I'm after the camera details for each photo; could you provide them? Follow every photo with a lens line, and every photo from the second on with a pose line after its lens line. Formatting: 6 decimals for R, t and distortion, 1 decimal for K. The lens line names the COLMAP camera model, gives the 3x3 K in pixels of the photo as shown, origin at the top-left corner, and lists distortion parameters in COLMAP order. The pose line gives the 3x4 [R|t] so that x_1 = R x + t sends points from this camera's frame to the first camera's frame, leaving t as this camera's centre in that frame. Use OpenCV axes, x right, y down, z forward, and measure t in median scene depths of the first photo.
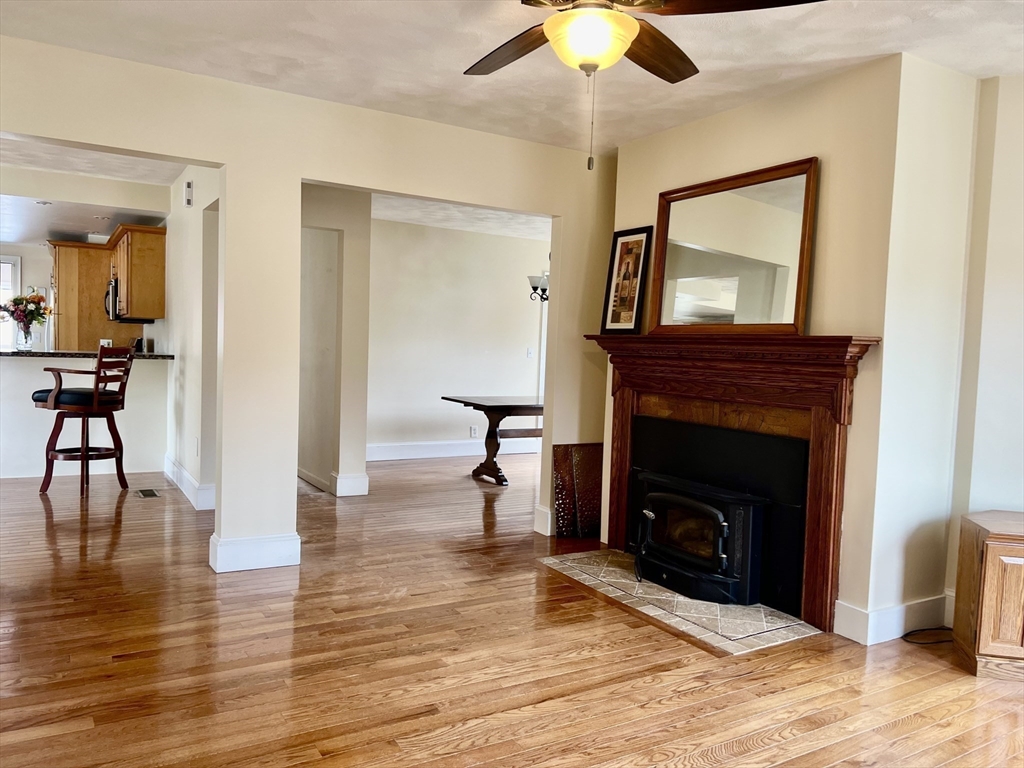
lens RADIAL K [[767.8, 0, 510.0], [0, 767.8, 393.4], [0, 0, 1]] dist [0.063115, -0.081558]
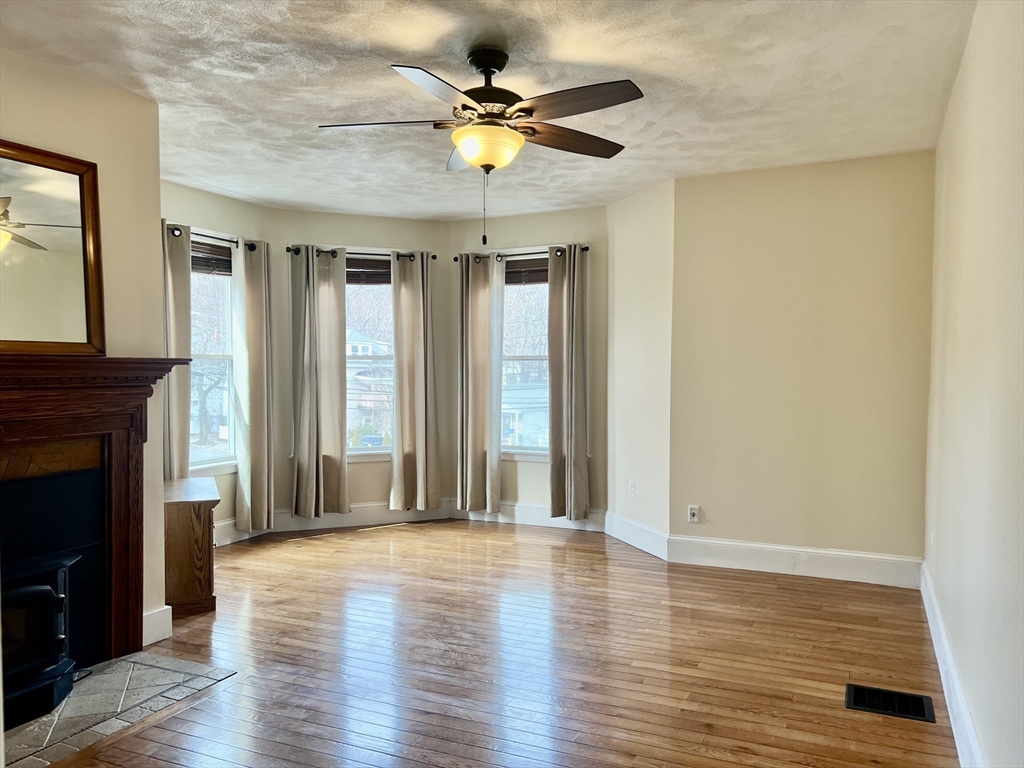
lens RADIAL K [[769.1, 0, 518.2], [0, 769.1, 391.1], [0, 0, 1]] dist [0.066148, -0.073054]
pose [[-0.563022, -0.066138, 0.823791, -0.683543], [0.029528, 0.994546, 0.100028, -0.114297], [-0.825914, 0.080643, -0.557998, 1.138303]]
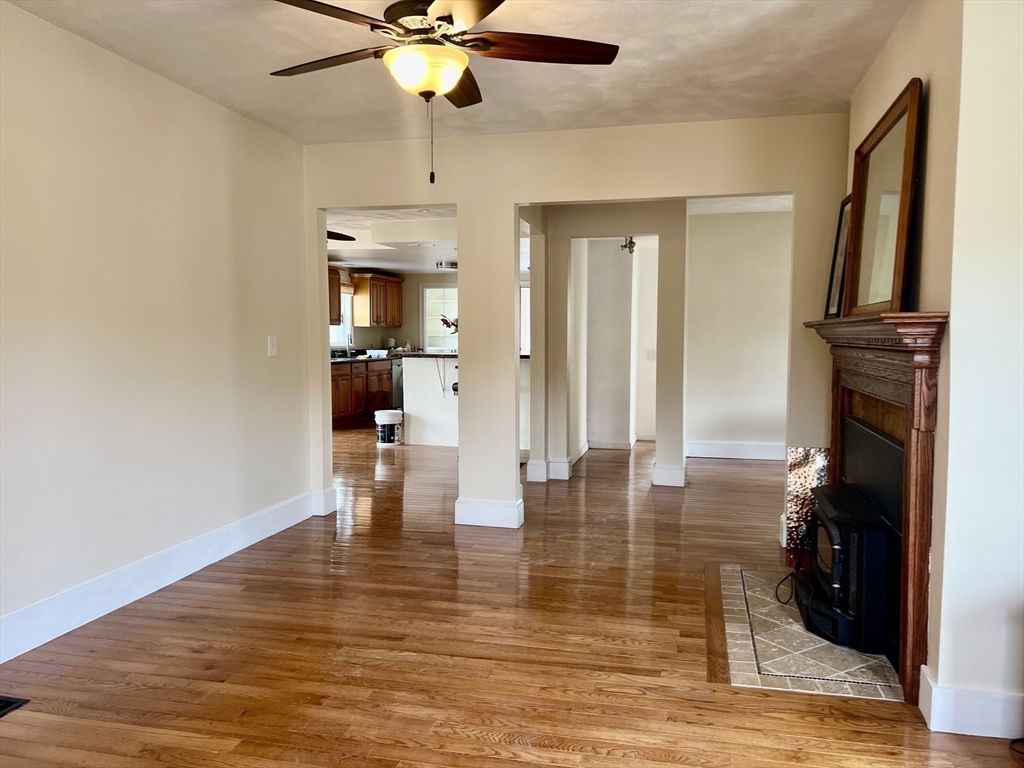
lens RADIAL K [[769.1, 0, 518.2], [0, 769.1, 391.1], [0, 0, 1]] dist [0.066148, -0.073054]
pose [[0.717300, 0.016557, -0.696568, 0.662690], [-0.018579, 0.999817, 0.004633, 0.005860], [0.696517, 0.009618, 0.717476, 0.183542]]
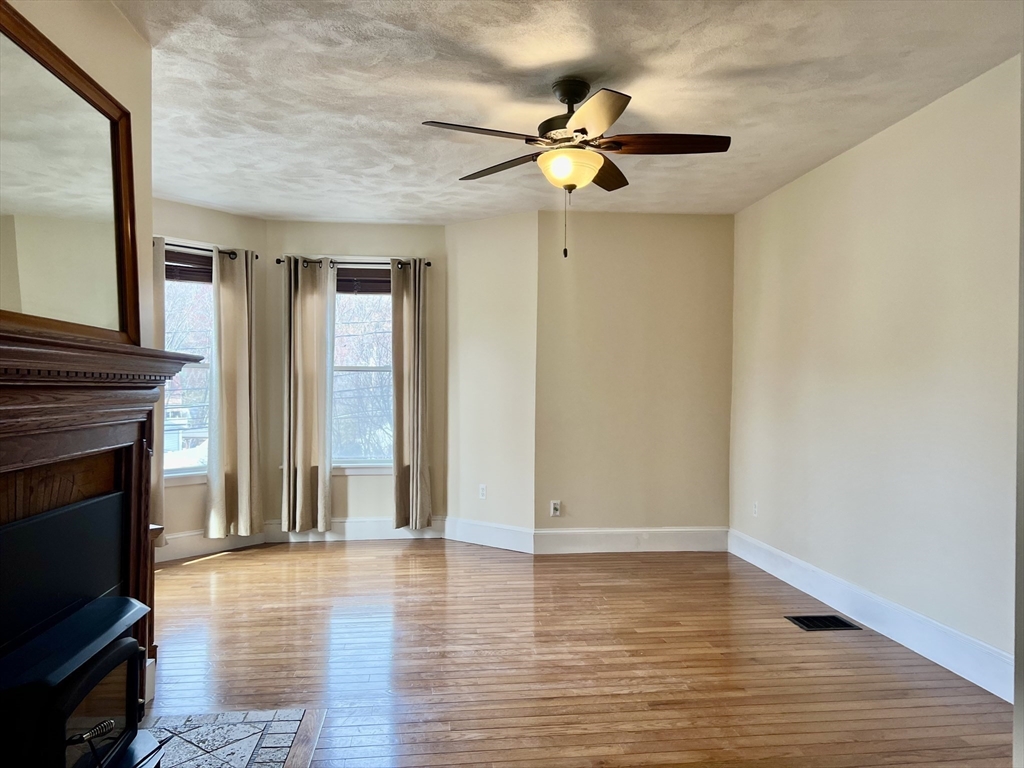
lens RADIAL K [[769.1, 0, 518.2], [0, 769.1, 391.1], [0, 0, 1]] dist [0.066148, -0.073054]
pose [[-0.911167, -0.044363, 0.409642, -0.273767], [-0.014470, 0.997019, 0.075790, -0.099252], [-0.411783, 0.063130, -0.909093, 1.564396]]
